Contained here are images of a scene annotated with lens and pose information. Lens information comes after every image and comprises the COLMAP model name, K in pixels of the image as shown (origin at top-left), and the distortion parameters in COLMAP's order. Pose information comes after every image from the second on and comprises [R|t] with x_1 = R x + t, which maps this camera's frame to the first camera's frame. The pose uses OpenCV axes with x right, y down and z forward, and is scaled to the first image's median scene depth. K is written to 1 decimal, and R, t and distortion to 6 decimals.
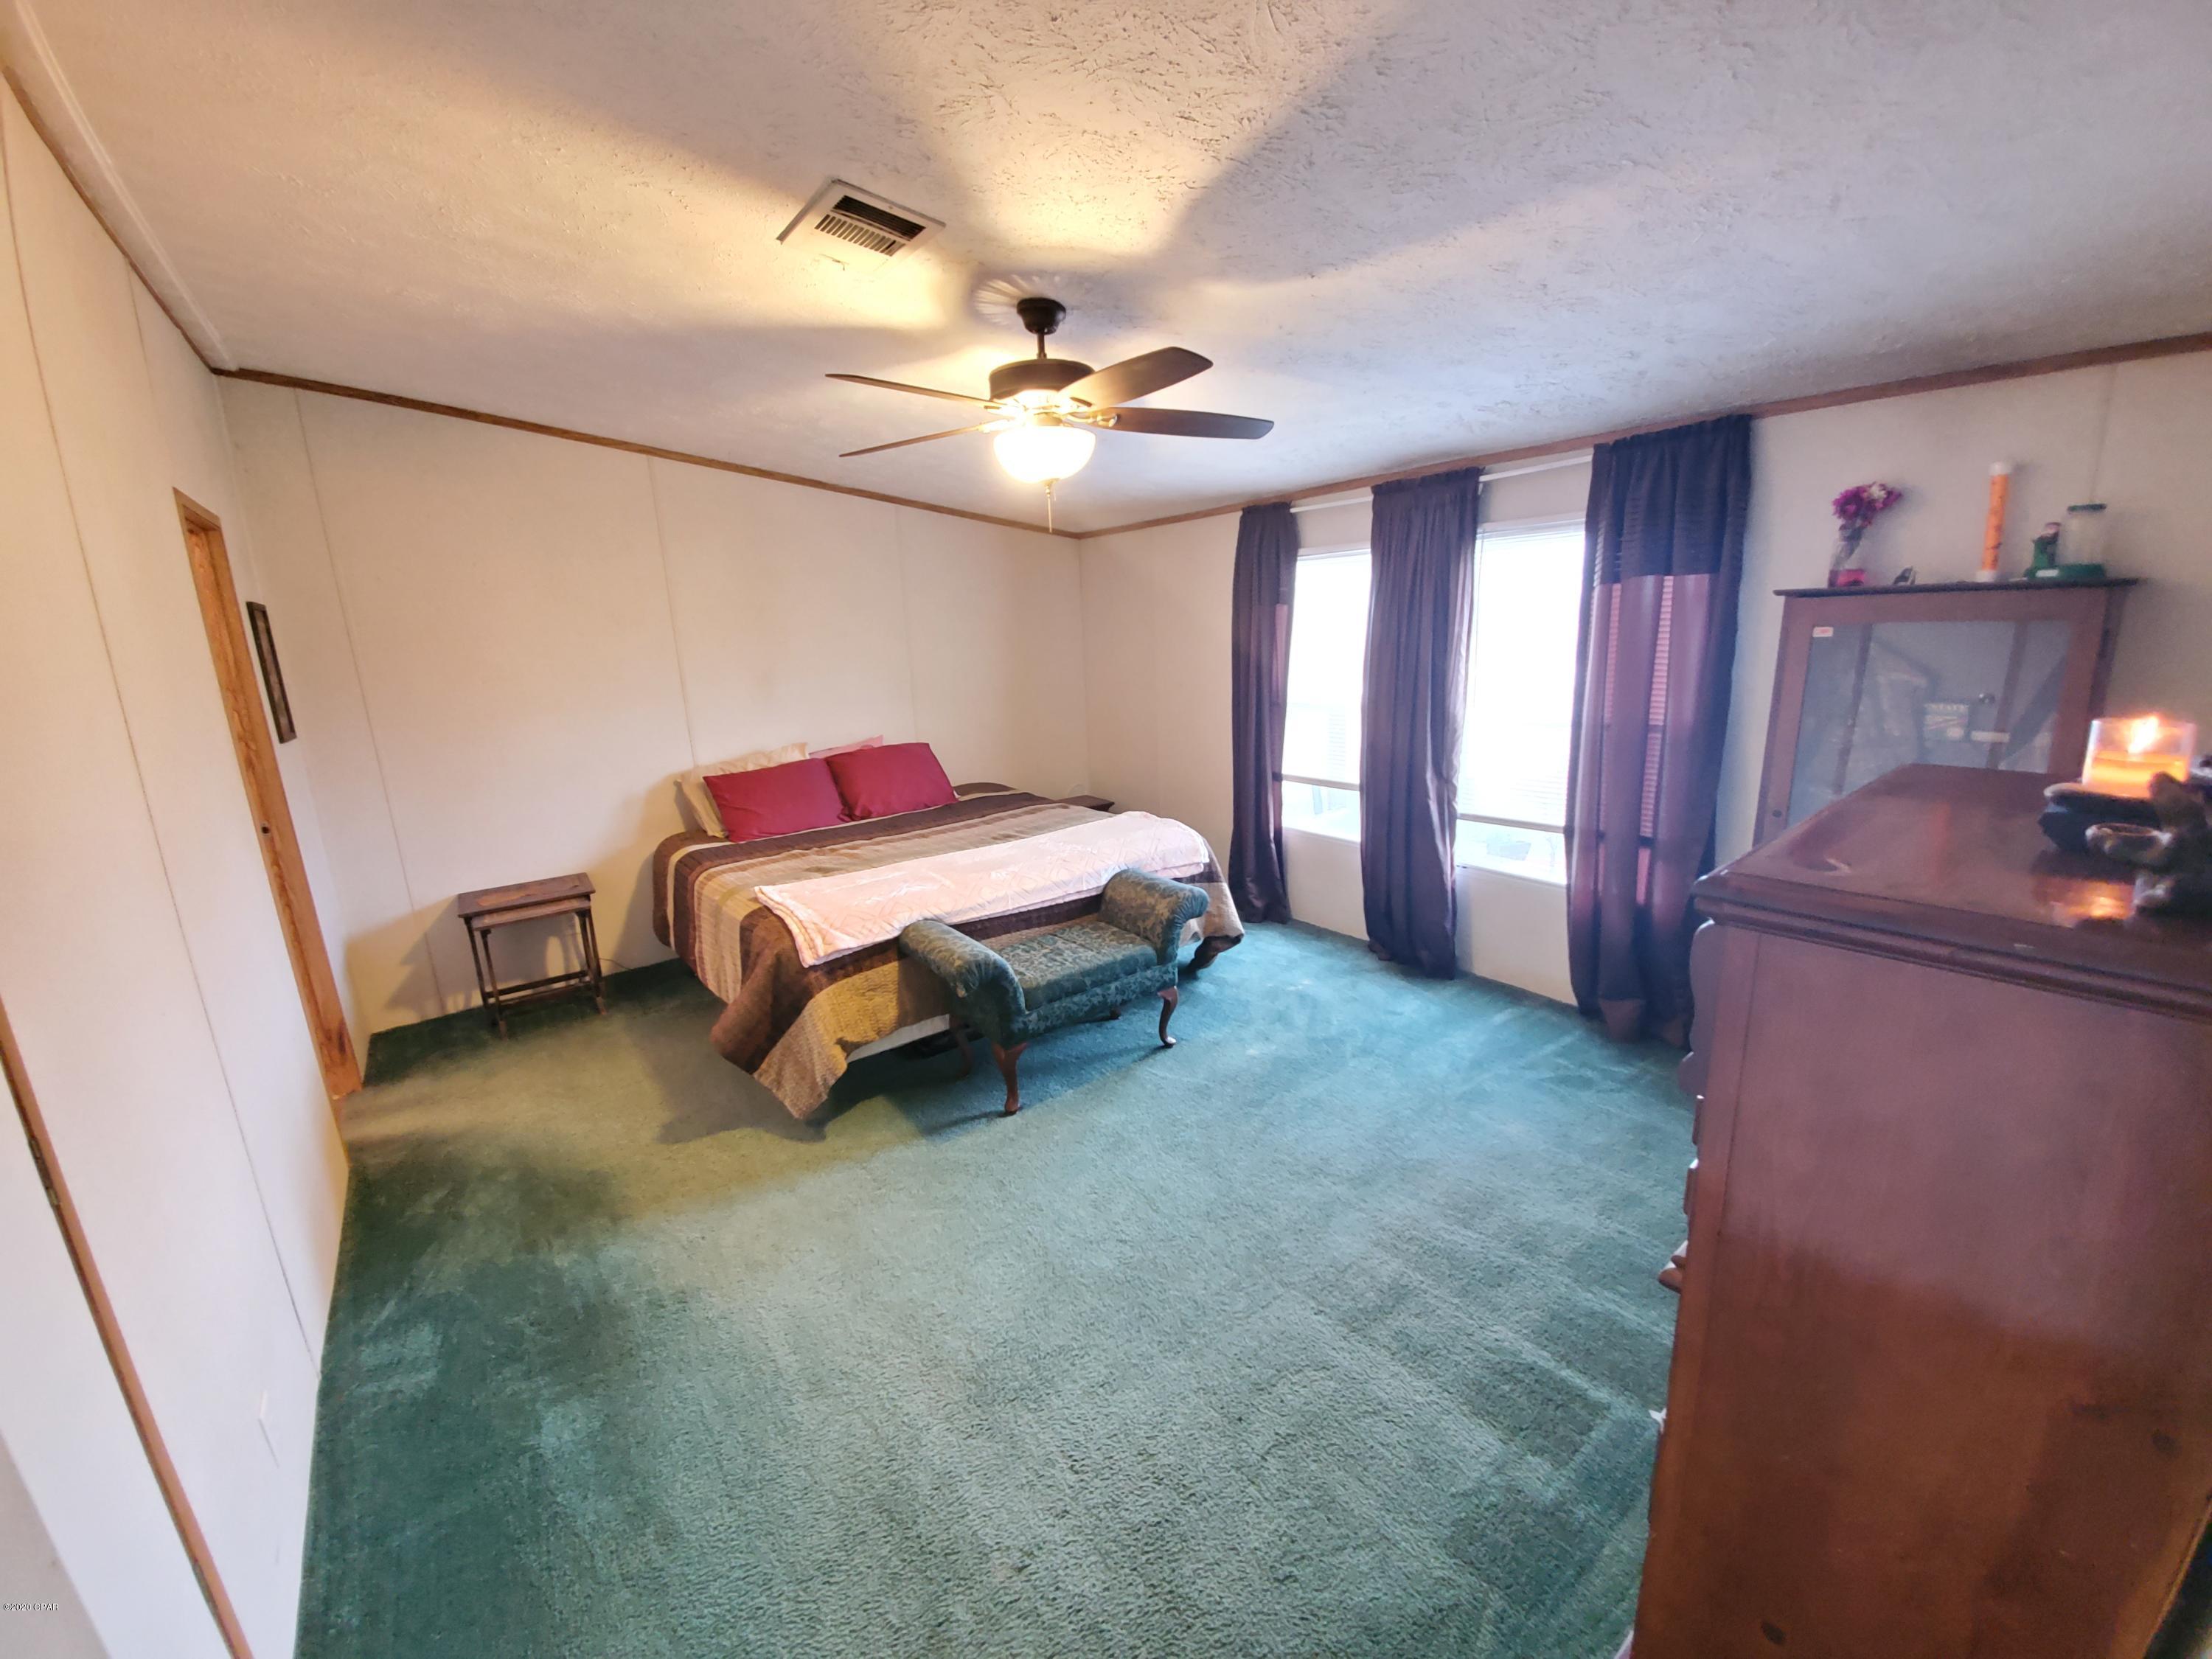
lens RADIAL K [[883.0, 0, 1109.1], [0, 883.0, 824.7], [0, 0, 1]] dist [0.001167, 0.000060]
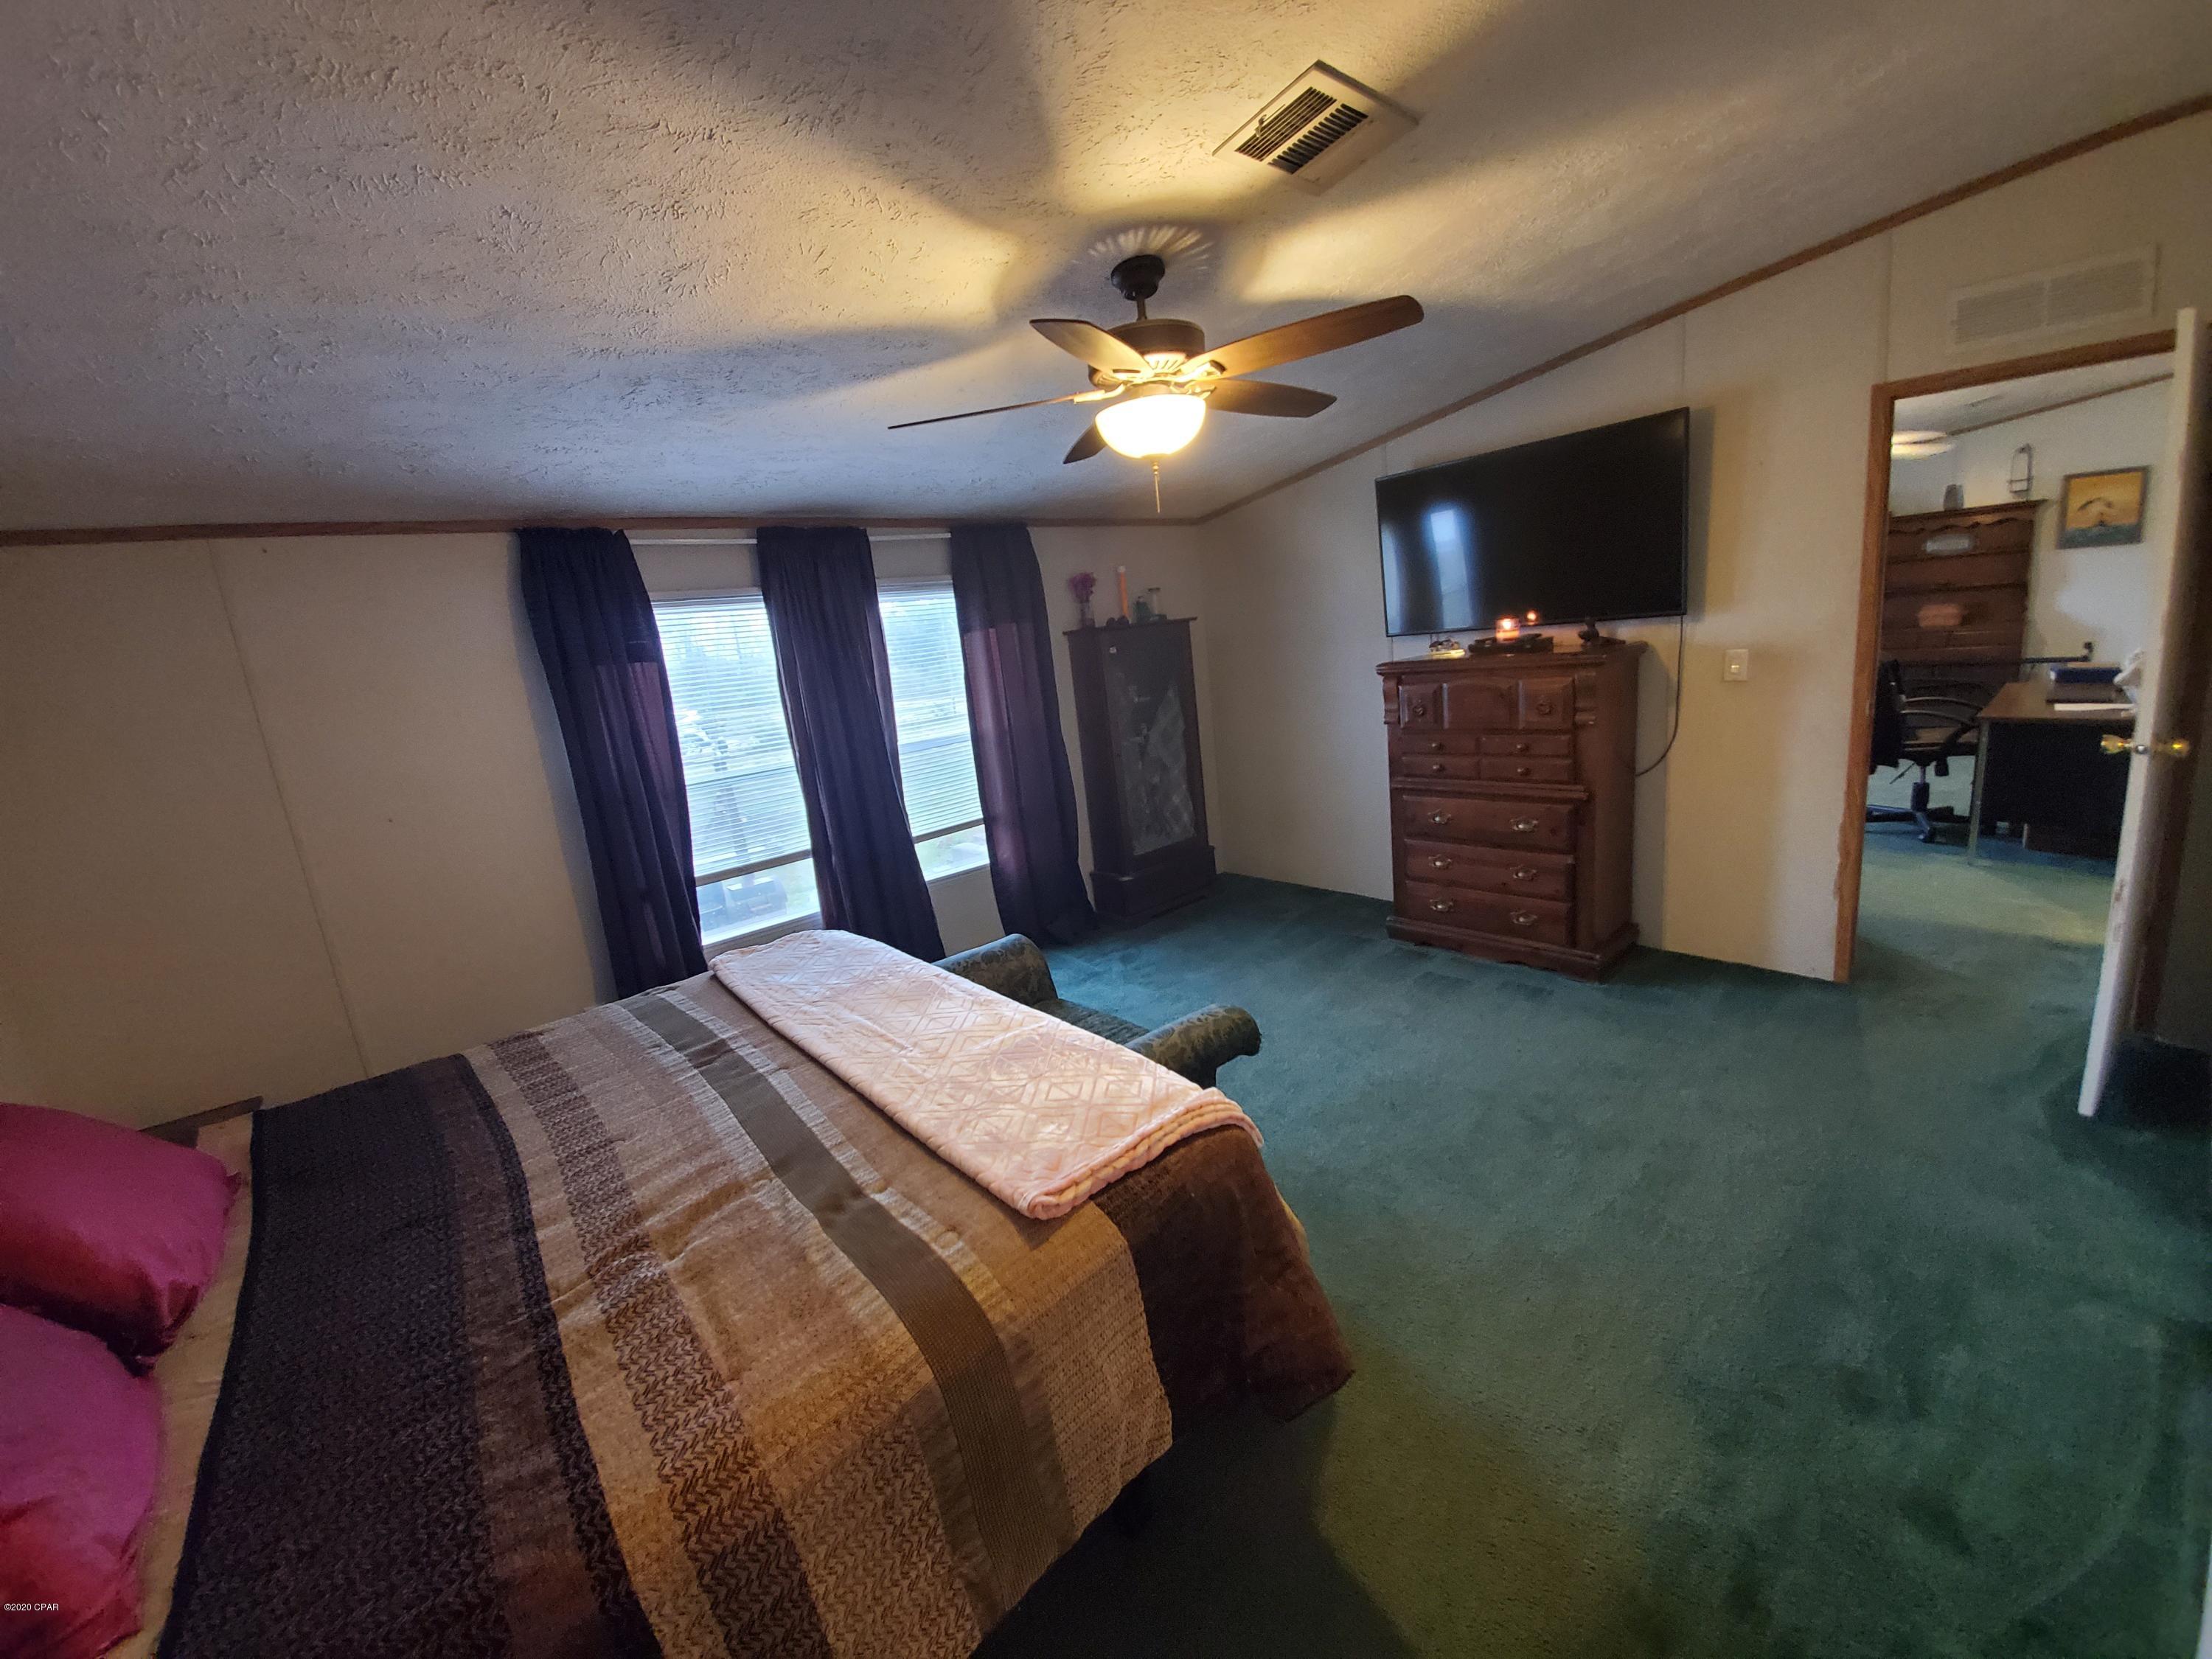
lens RADIAL K [[883.0, 0, 1109.1], [0, 883.0, 824.7], [0, 0, 1]] dist [0.001167, 0.000060]
pose [[-0.057737, -0.169386, 0.983857, -0.750526], [0.328472, 0.927408, 0.178944, -0.158977], [-0.942747, 0.333501, 0.002093, 0.832636]]
